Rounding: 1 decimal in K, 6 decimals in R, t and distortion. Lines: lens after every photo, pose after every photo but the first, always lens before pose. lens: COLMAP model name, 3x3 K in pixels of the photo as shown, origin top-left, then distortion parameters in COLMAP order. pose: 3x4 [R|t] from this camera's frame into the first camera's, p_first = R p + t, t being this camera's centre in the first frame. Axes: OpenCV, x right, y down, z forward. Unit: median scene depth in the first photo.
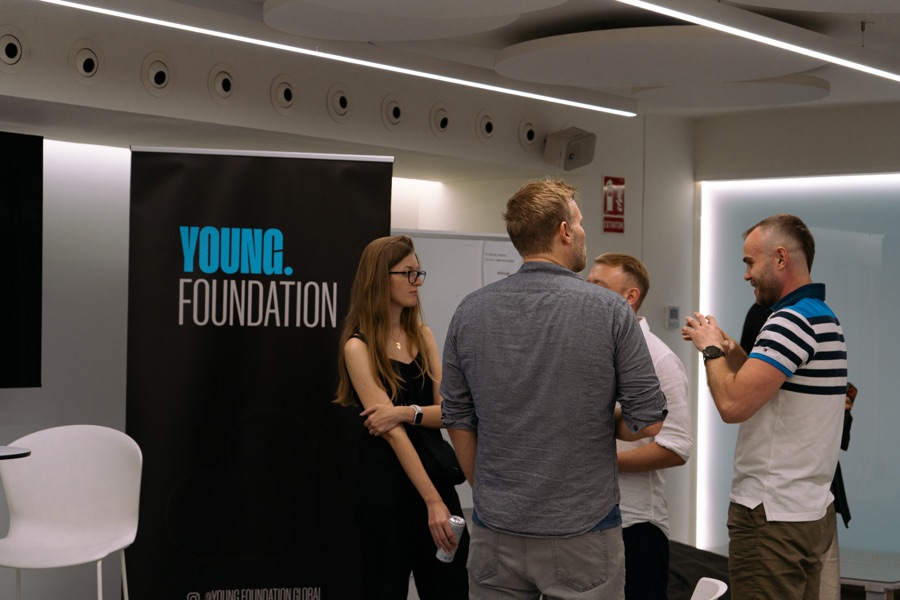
lens RADIAL K [[1763.5, 0, 449.2], [0, 1763.5, 298.2], [0, 0, 1]] dist [0.051466, 0.000000]
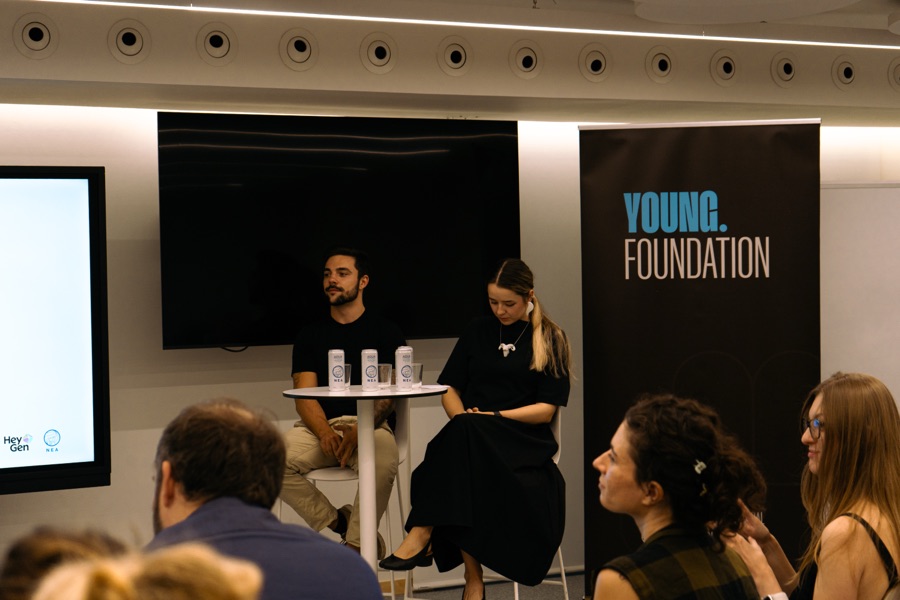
lens RADIAL K [[1763.5, 0, 445.3], [0, 1763.5, 303.1], [0, 0, 1]] dist [0.051466, 0.000000]
pose [[0.912950, -0.019595, -0.407601, 0.202509], [0.035792, 0.998842, 0.032149, -0.010261], [0.406499, -0.043939, 0.912594, -0.090775]]
